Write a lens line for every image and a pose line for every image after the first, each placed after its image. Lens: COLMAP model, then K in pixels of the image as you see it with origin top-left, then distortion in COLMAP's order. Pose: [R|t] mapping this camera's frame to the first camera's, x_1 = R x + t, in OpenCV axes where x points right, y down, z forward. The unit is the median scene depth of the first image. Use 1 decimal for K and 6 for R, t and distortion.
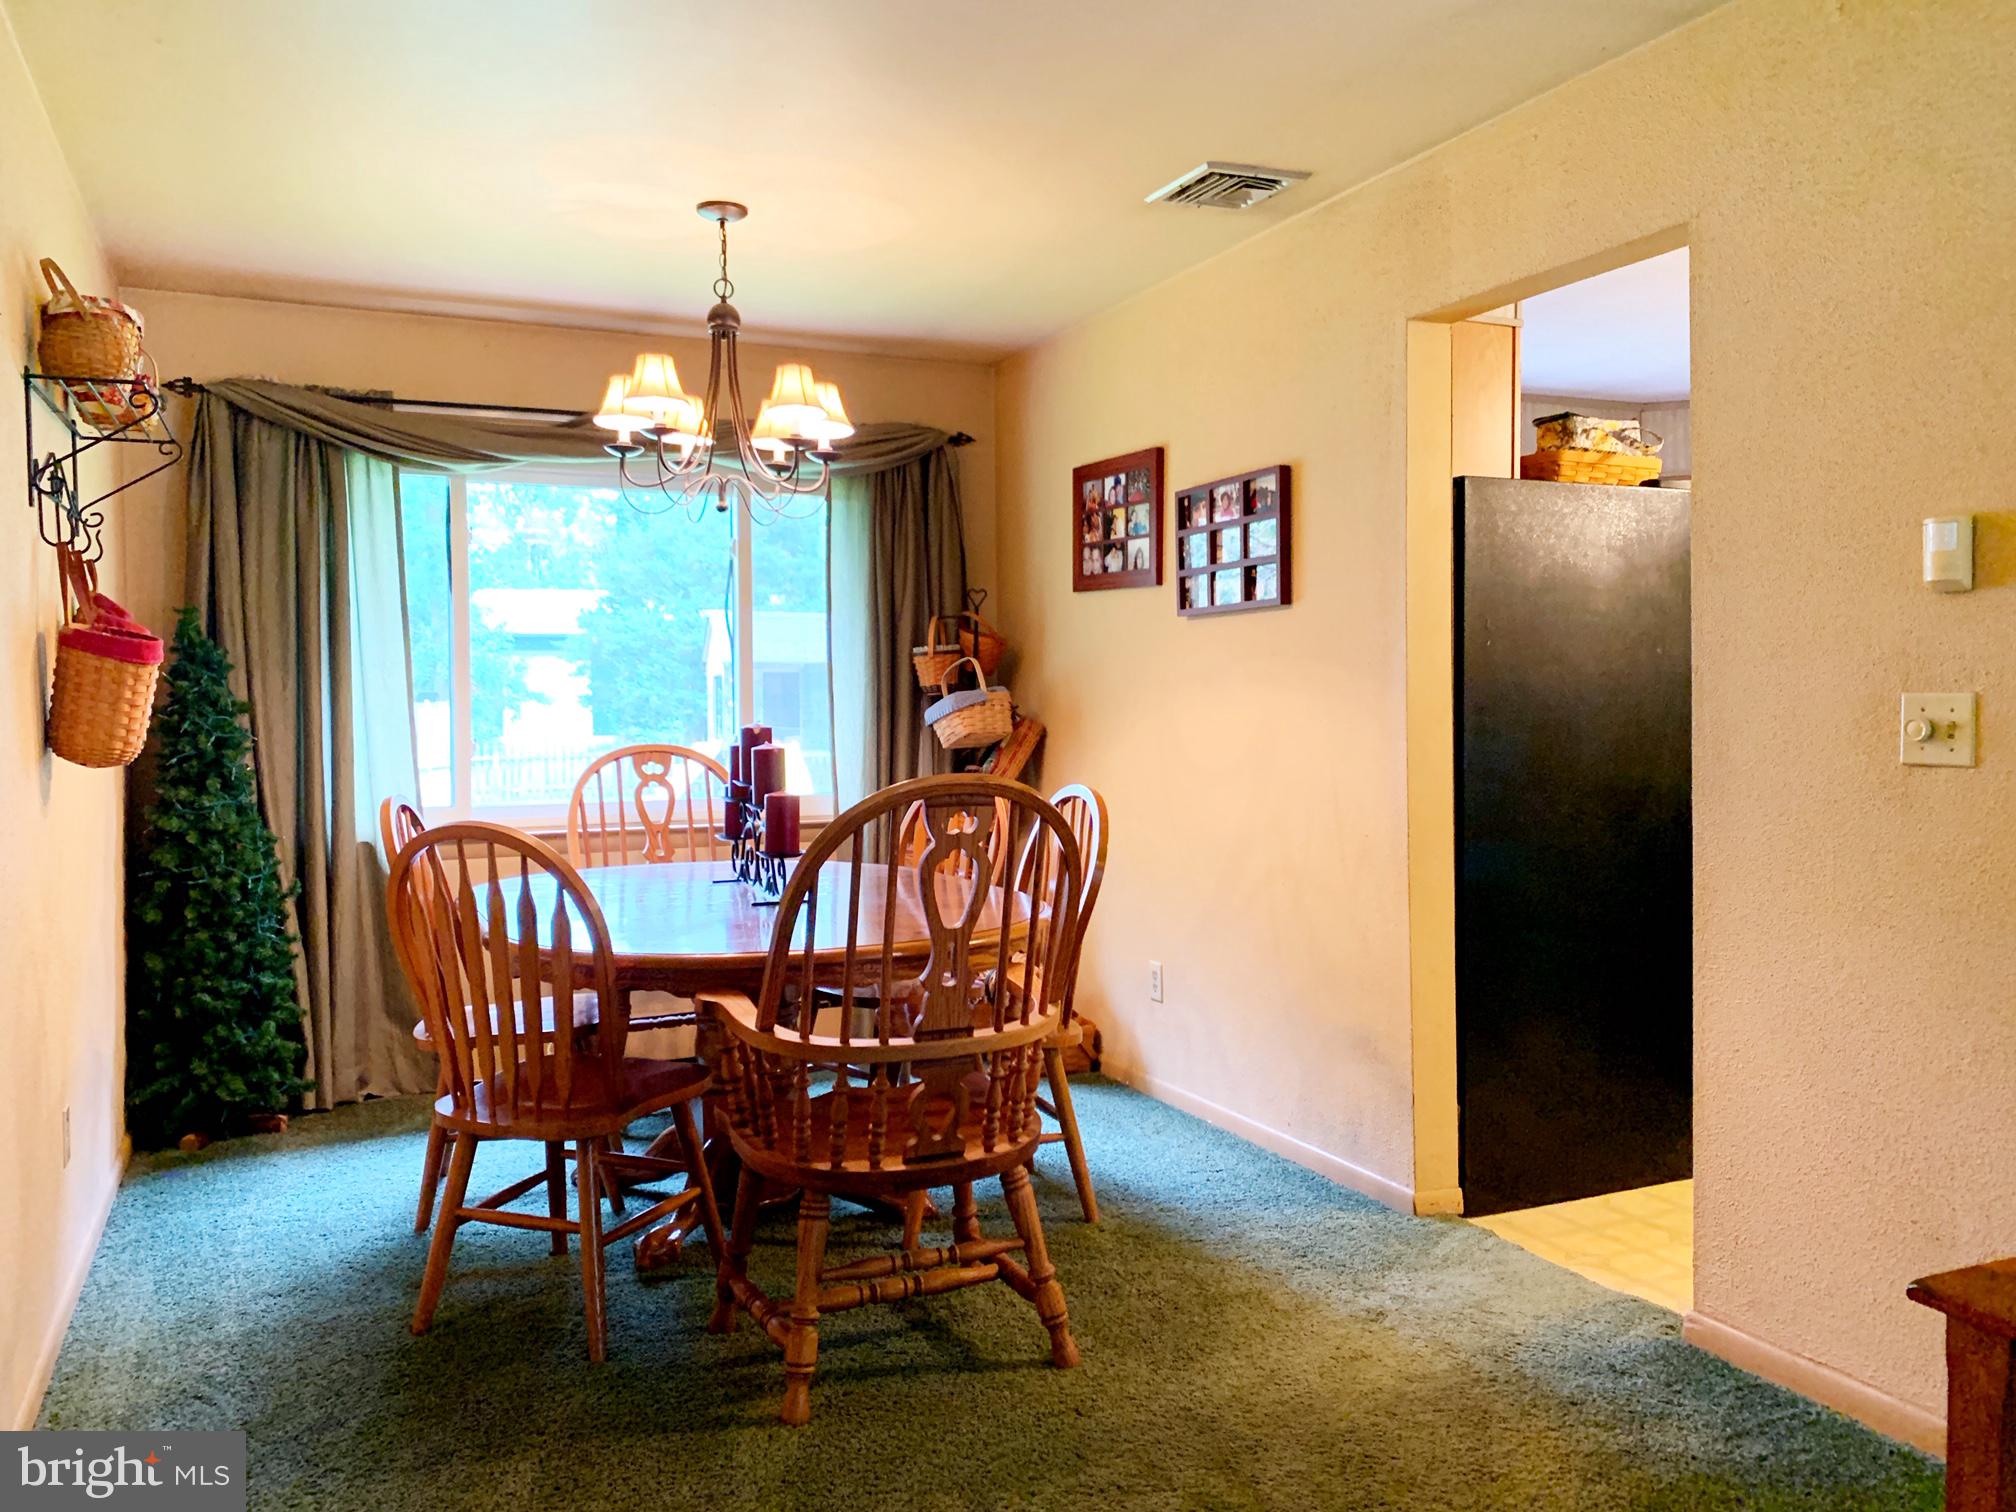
lens RADIAL K [[1642.2, 0, 1008.0], [0, 1642.2, 756.0], [0, 0, 1]] dist [0.004220, -0.009517]
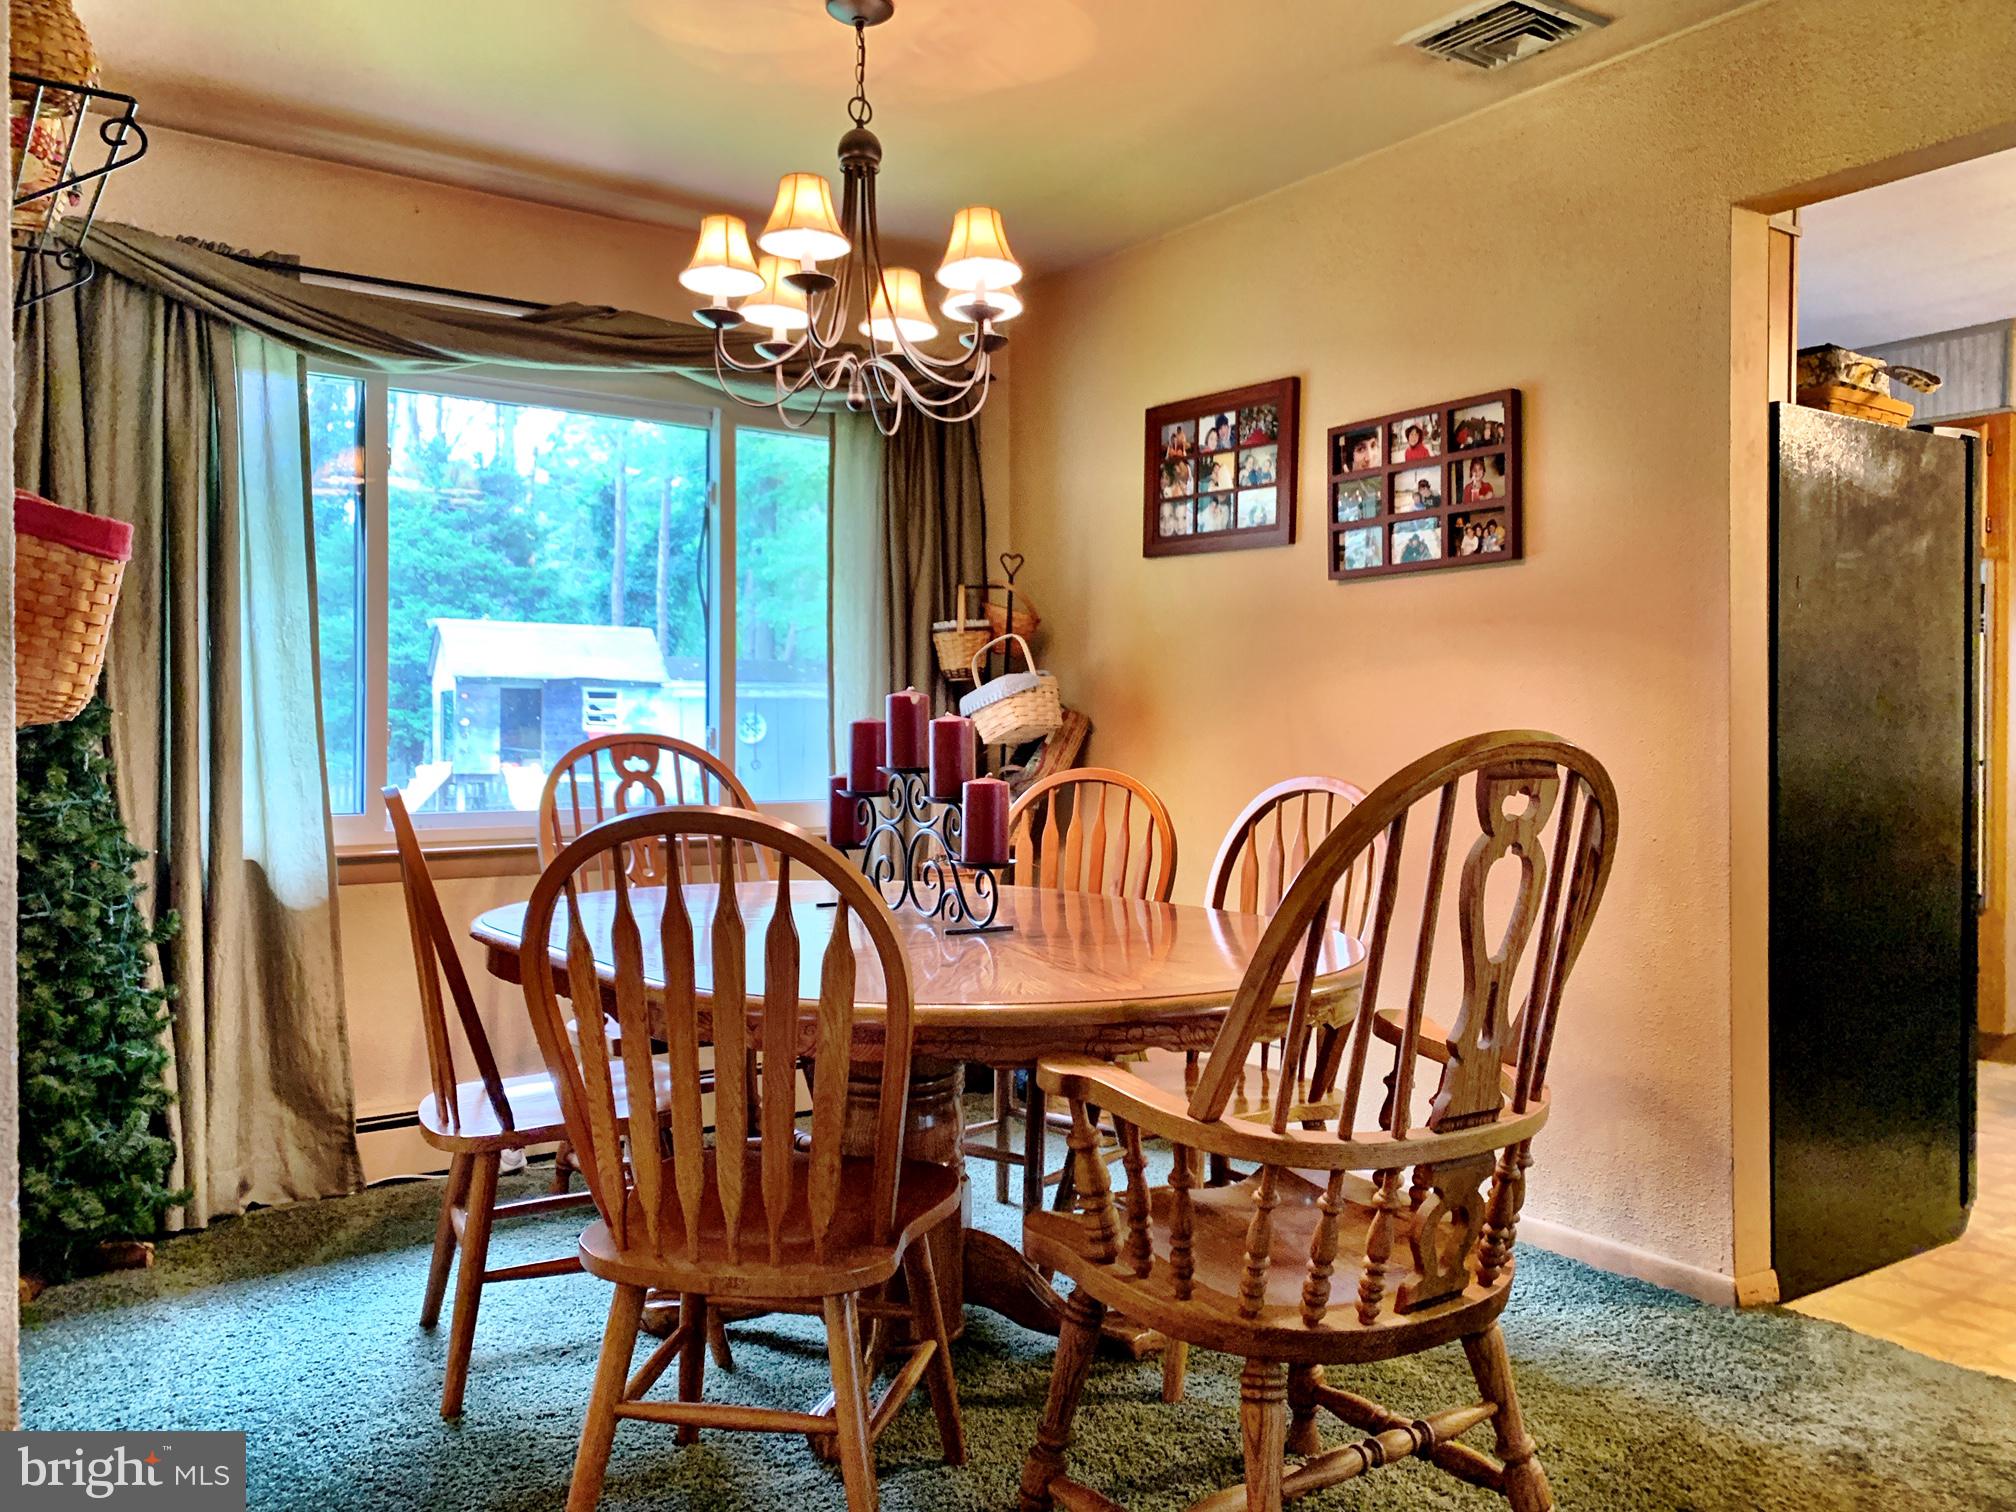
lens RADIAL K [[1642.2, 0, 1008.0], [0, 1642.2, 756.0], [0, 0, 1]] dist [0.004220, -0.009517]
pose [[0.980759, 0.006962, 0.195099, -0.218474], [-0.002913, 0.999775, -0.021034, 0.021761], [-0.195201, 0.020061, 0.980558, 0.226609]]
